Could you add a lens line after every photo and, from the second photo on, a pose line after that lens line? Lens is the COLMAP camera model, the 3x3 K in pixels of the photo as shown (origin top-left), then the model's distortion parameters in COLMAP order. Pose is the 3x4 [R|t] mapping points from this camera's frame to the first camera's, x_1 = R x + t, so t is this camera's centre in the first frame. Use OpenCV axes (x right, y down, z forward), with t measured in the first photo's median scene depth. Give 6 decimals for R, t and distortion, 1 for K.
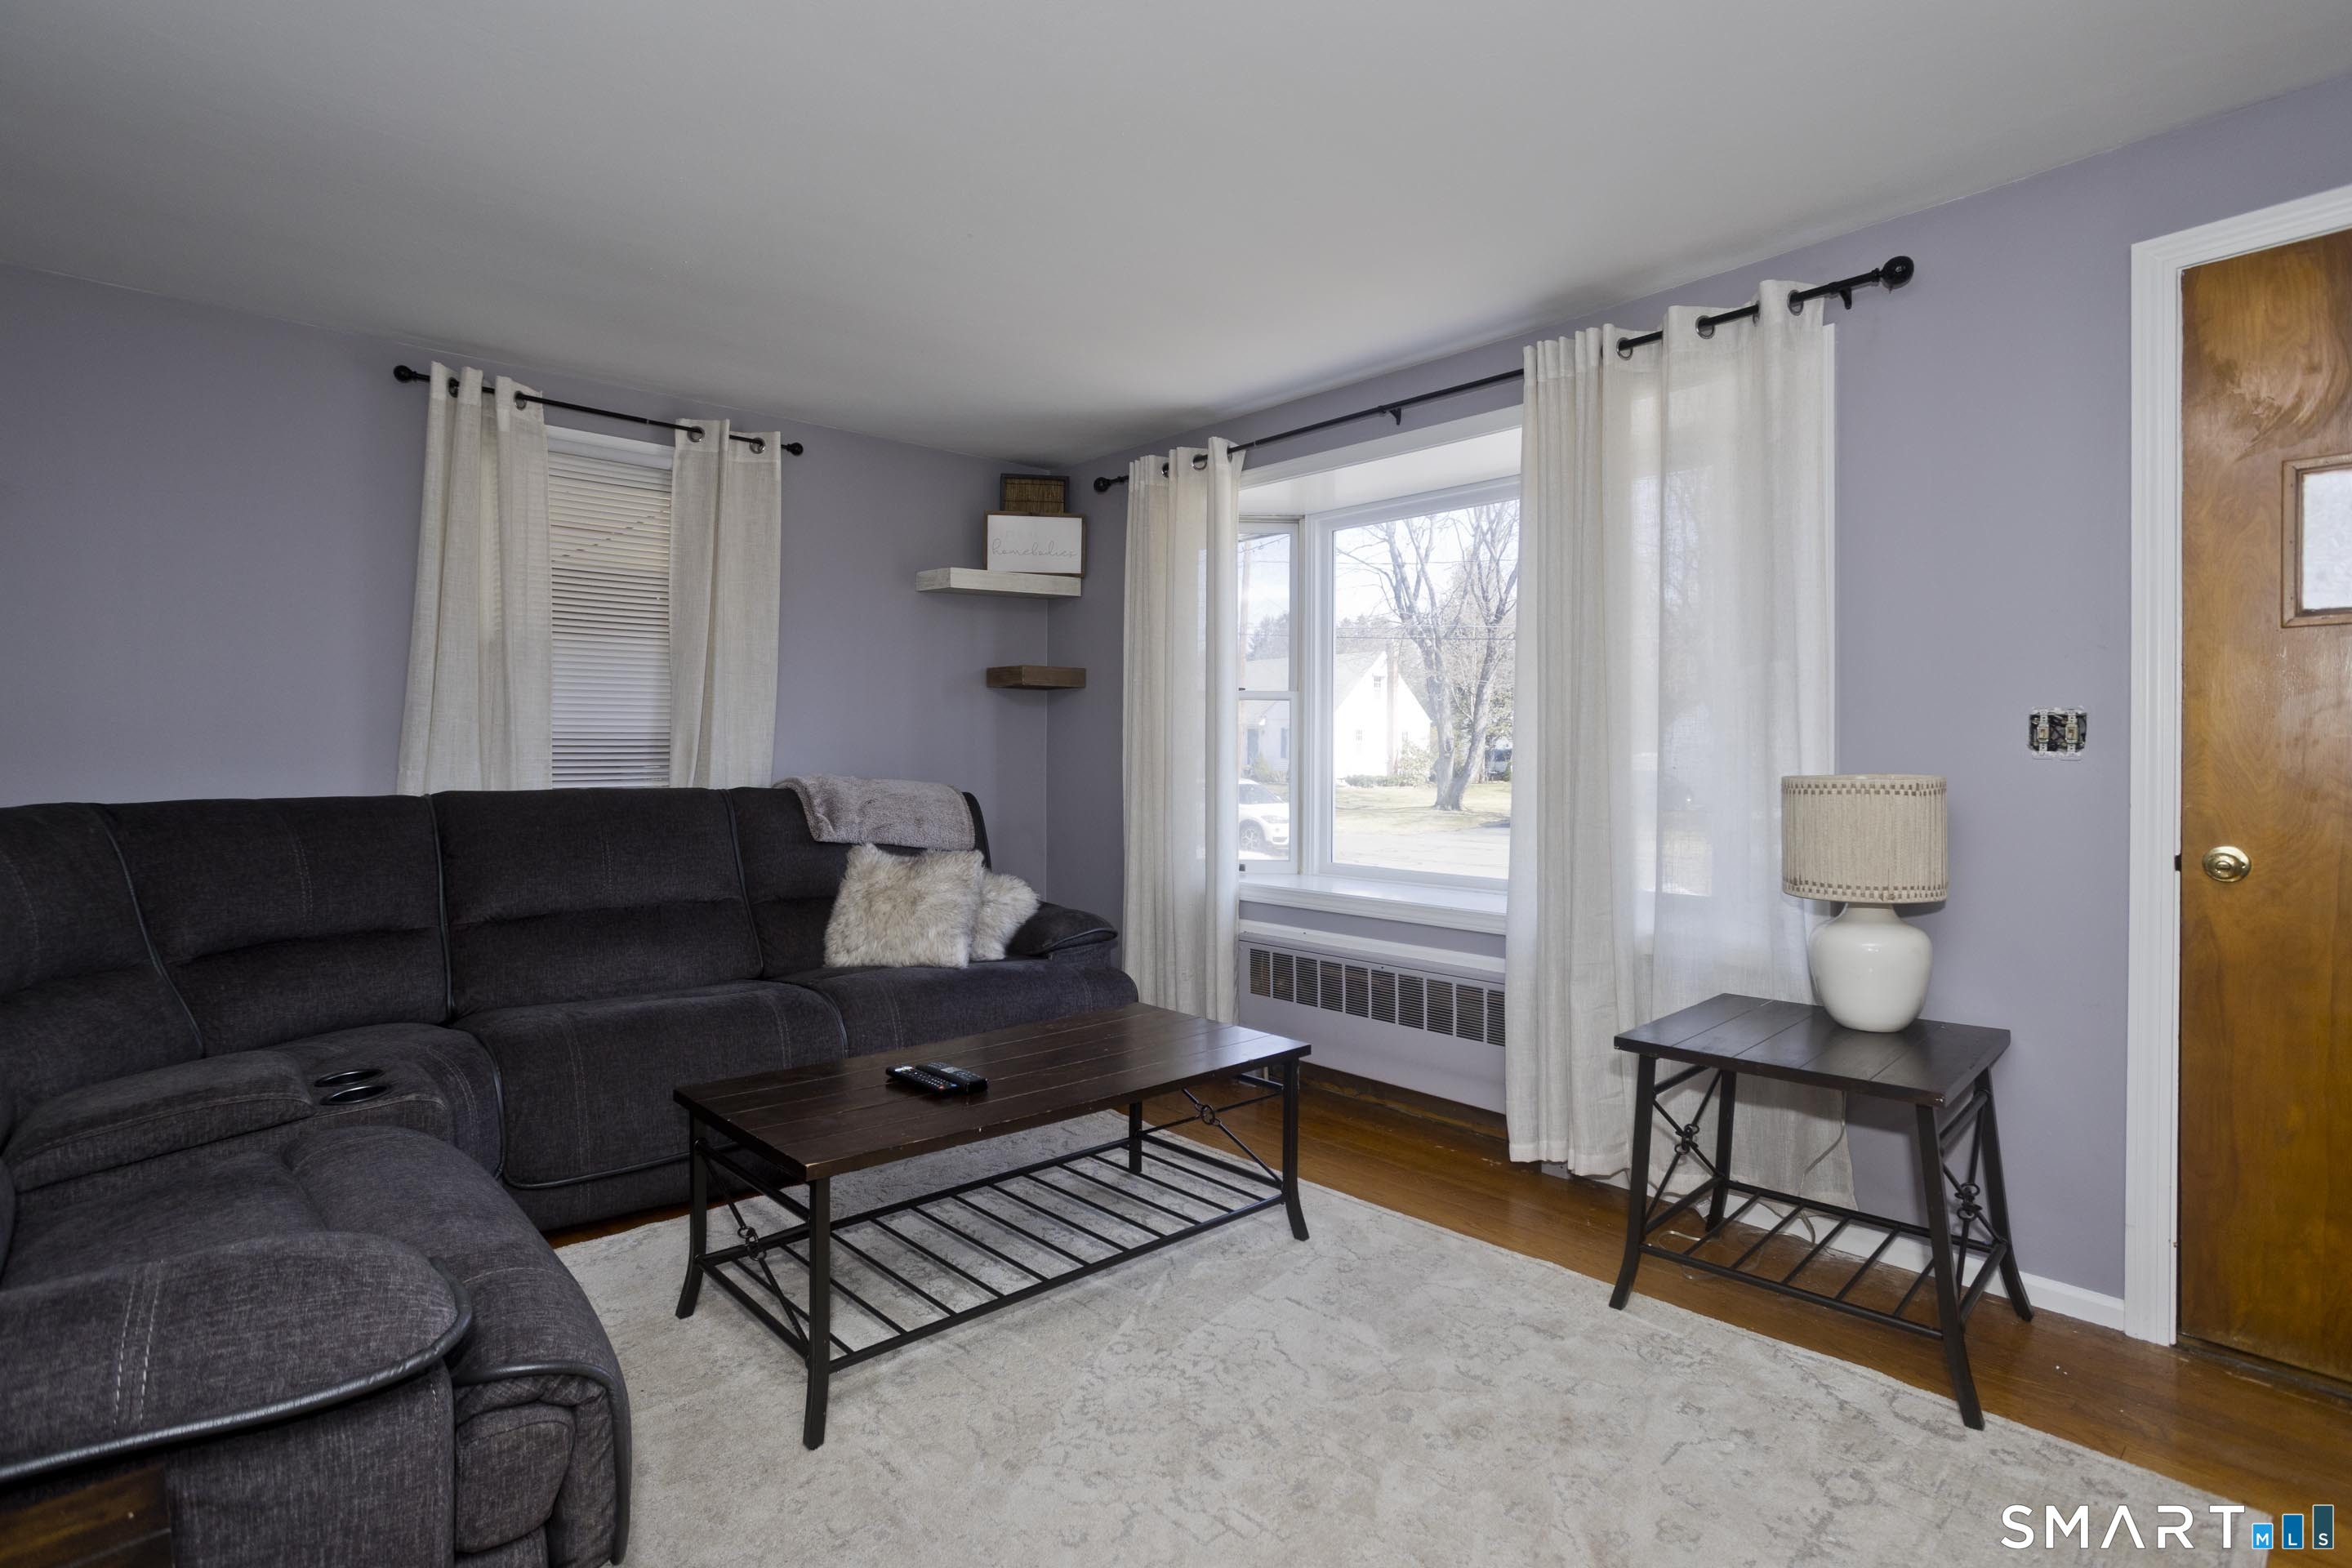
lens RADIAL K [[1152.2, 0, 1169.7], [0, 1152.2, 767.6], [0, 0, 1]] dist [-0.049450, 0.032345]
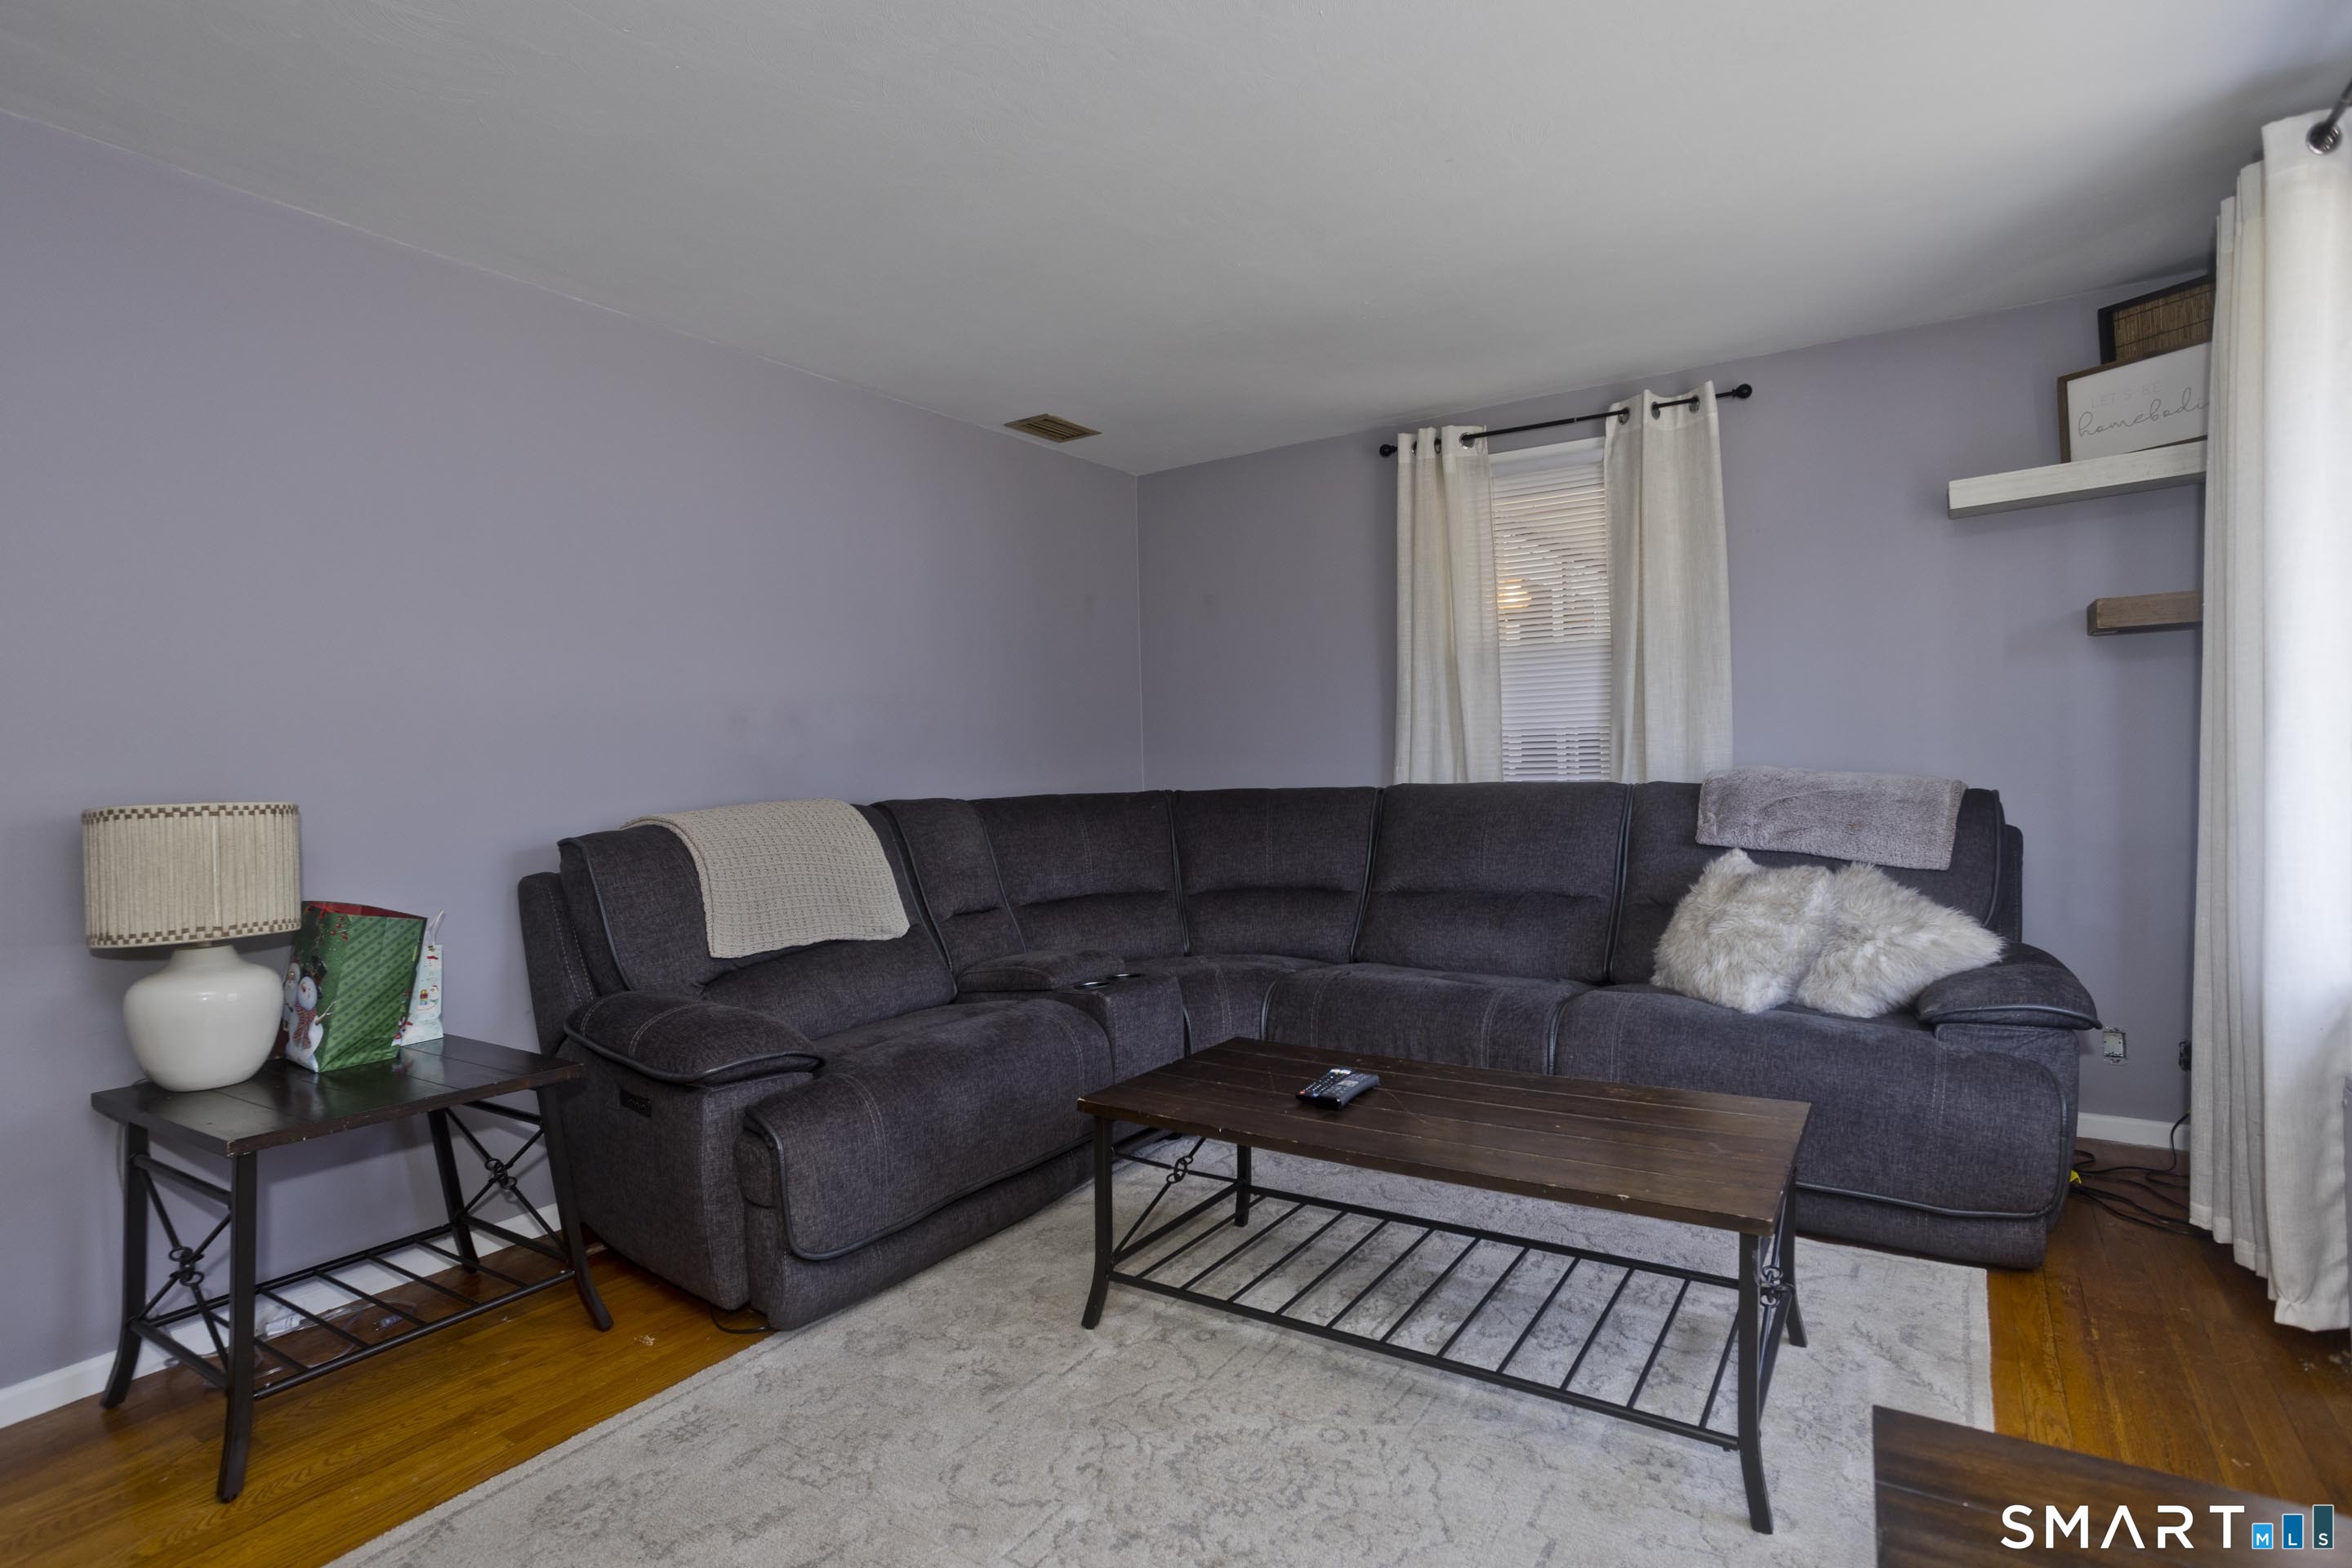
lens RADIAL K [[1152.2, 0, 1169.7], [0, 1152.2, 767.6], [0, 0, 1]] dist [-0.049450, 0.032345]
pose [[0.262134, 0.000487, -0.965031, 0.471807], [0.023982, 0.999688, 0.007019, -0.009395], [0.964733, -0.024983, 0.262041, 0.406100]]
